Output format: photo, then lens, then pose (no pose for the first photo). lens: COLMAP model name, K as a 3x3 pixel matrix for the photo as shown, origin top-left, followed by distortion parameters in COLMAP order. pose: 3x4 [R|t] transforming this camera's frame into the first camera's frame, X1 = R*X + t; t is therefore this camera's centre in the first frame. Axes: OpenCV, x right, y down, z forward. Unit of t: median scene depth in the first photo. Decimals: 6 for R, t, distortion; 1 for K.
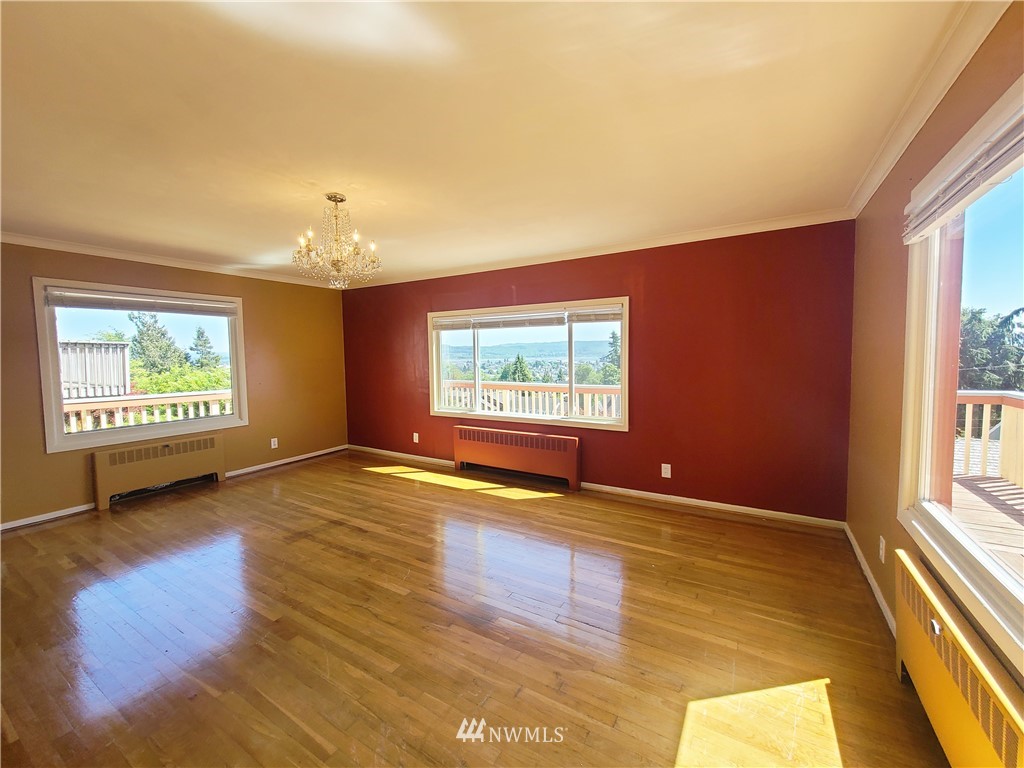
lens RADIAL K [[421.0, 0, 504.5], [0, 421.0, 373.3], [0, 0, 1]] dist [-0.003158, 0.001247]
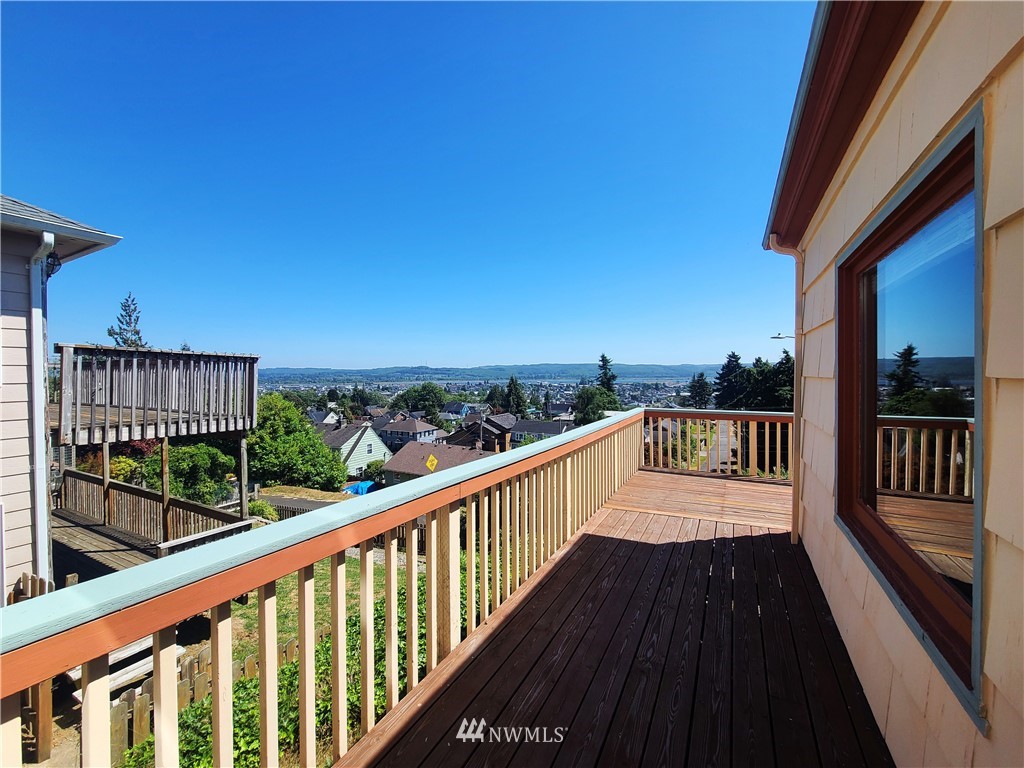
lens RADIAL K [[421.0, 0, 503.5], [0, 421.0, 375.4], [0, 0, 1]] dist [-0.003158, 0.001247]
pose [[0.998722, 0.007094, 0.050039, -0.777243], [-0.004709, 0.998854, -0.047622, -0.010294], [-0.050320, 0.047325, 0.997611, 0.416370]]
